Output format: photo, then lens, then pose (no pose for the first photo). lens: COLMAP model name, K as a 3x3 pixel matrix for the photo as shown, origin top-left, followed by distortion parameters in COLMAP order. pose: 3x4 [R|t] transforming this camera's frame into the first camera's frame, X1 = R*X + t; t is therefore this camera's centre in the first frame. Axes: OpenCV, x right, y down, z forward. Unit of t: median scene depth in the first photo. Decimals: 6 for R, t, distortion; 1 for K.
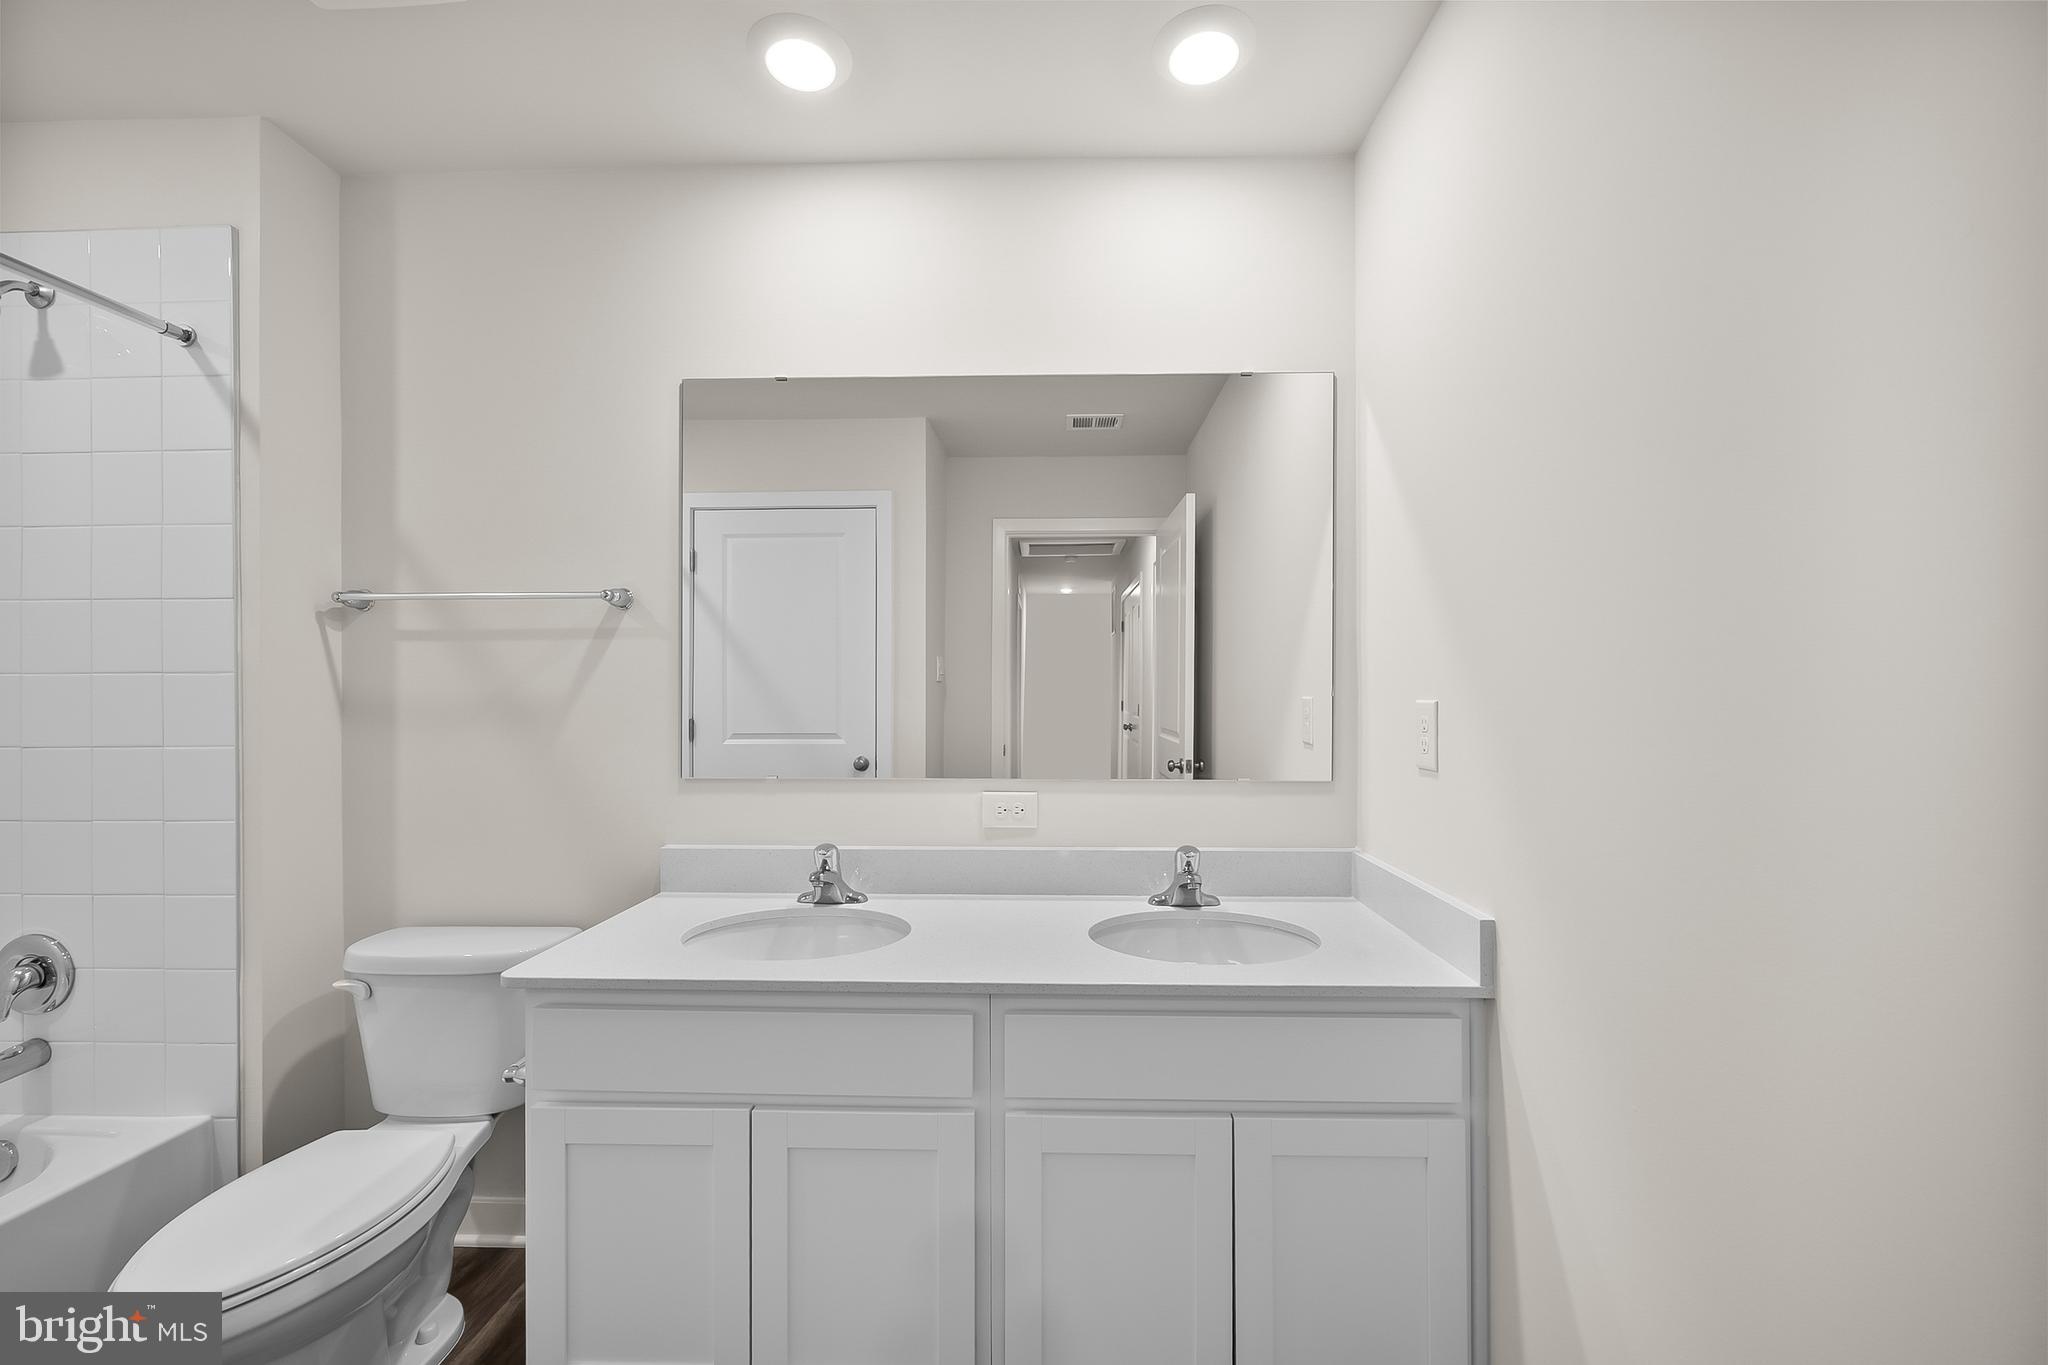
lens RADIAL K [[807.4, 0, 1030.0], [0, 807.4, 699.2], [0, 0, 1]] dist [-0.000169, -0.000121]
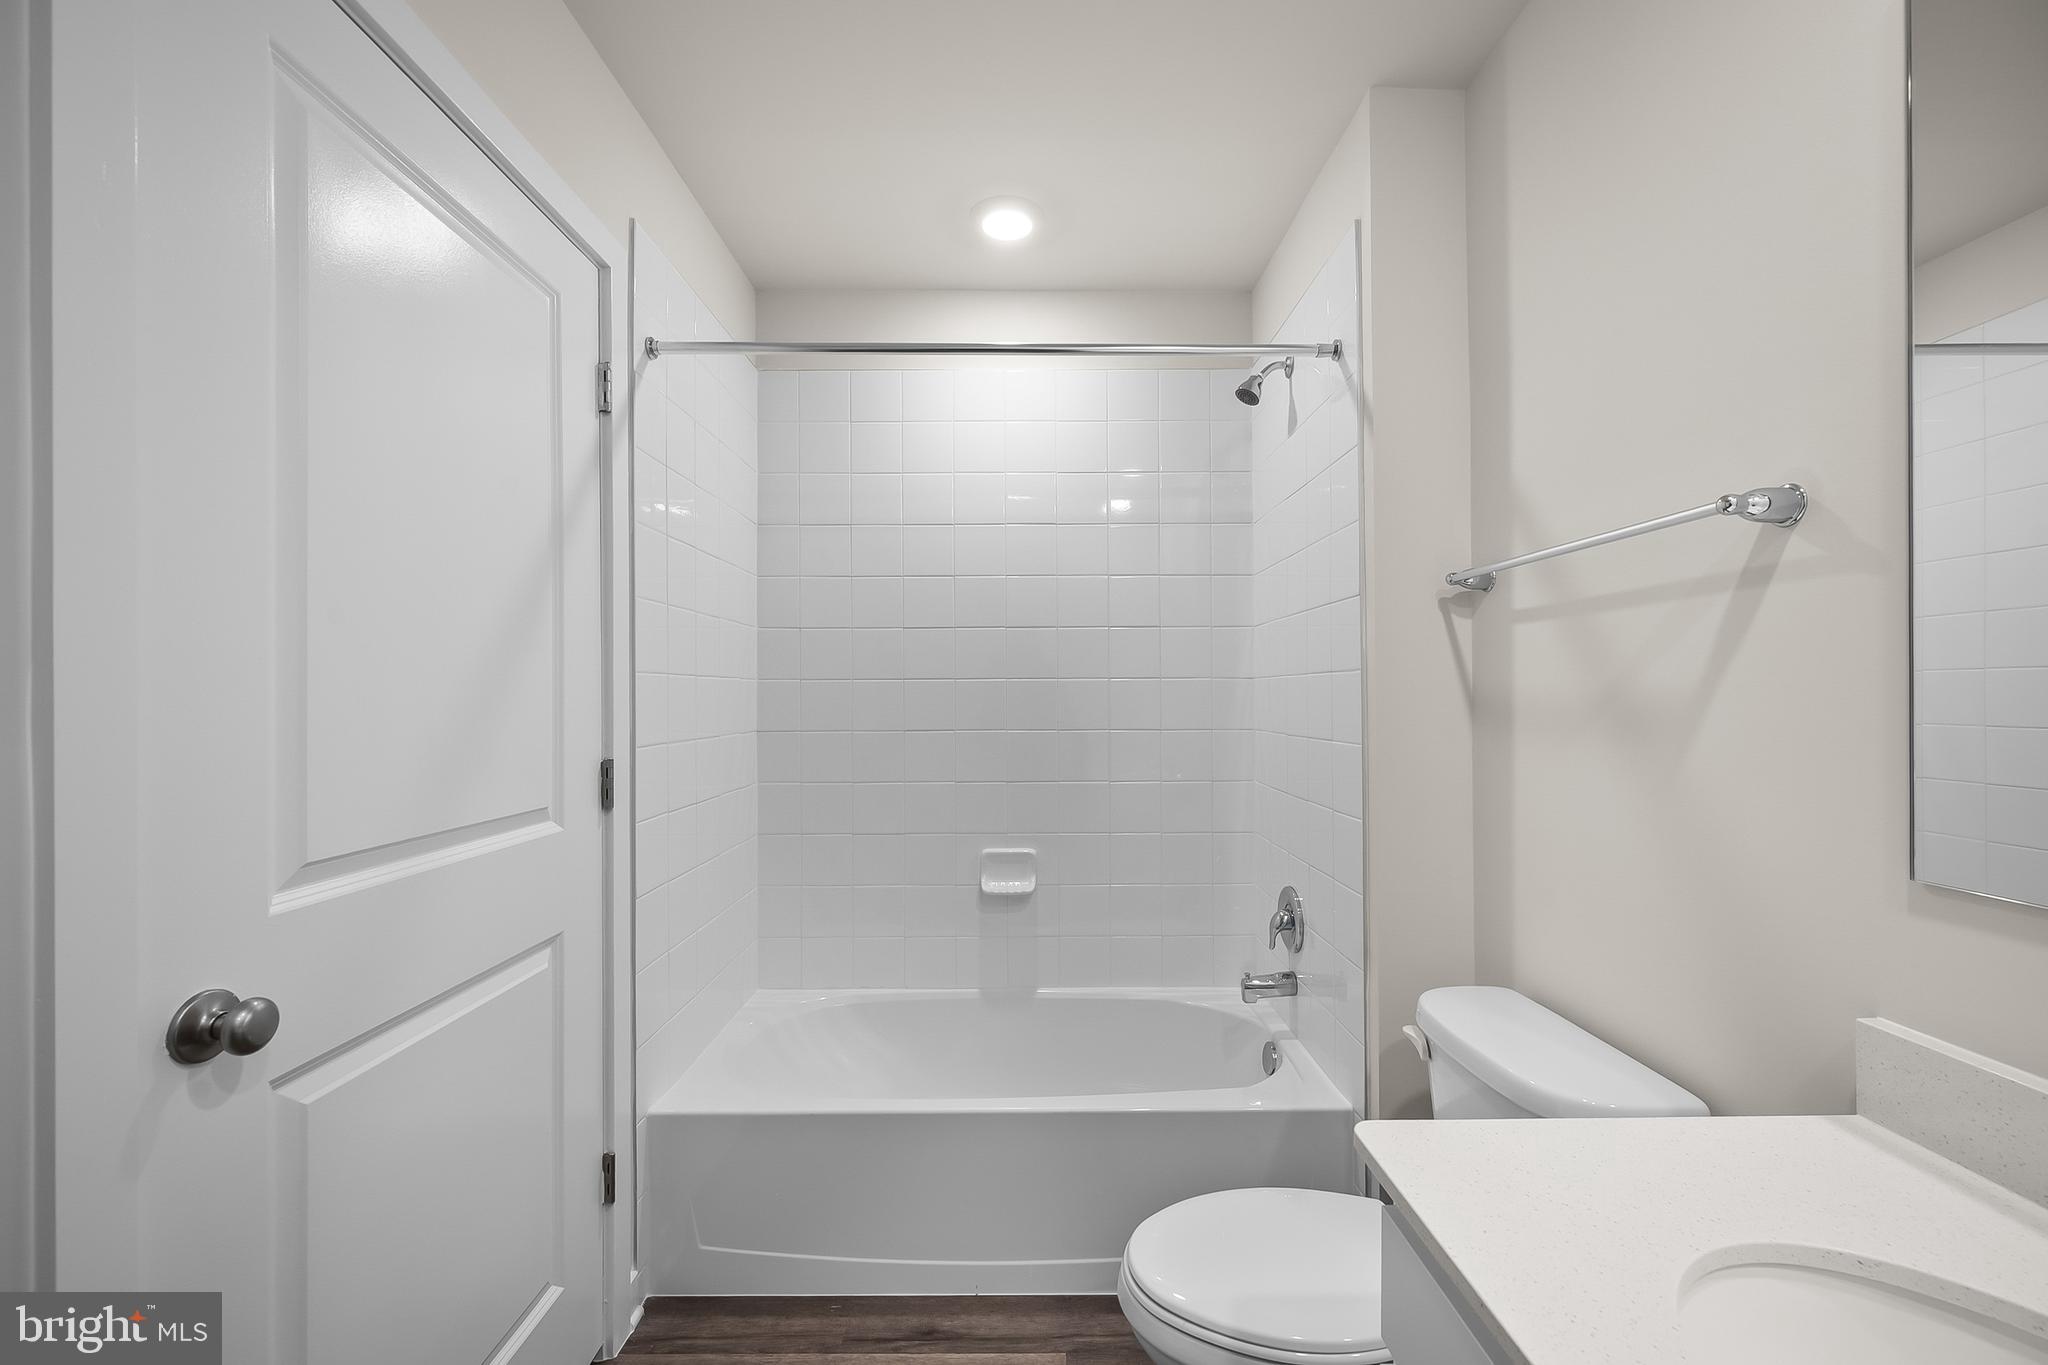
lens RADIAL K [[807.4, 0, 1030.0], [0, 807.4, 699.2], [0, 0, 1]] dist [-0.000169, -0.000121]
pose [[0.045106, 0.009681, -0.998935, -0.013577], [0.009904, 0.999900, 0.010138, -0.010910], [0.998933, -0.010351, 0.045005, 0.497712]]
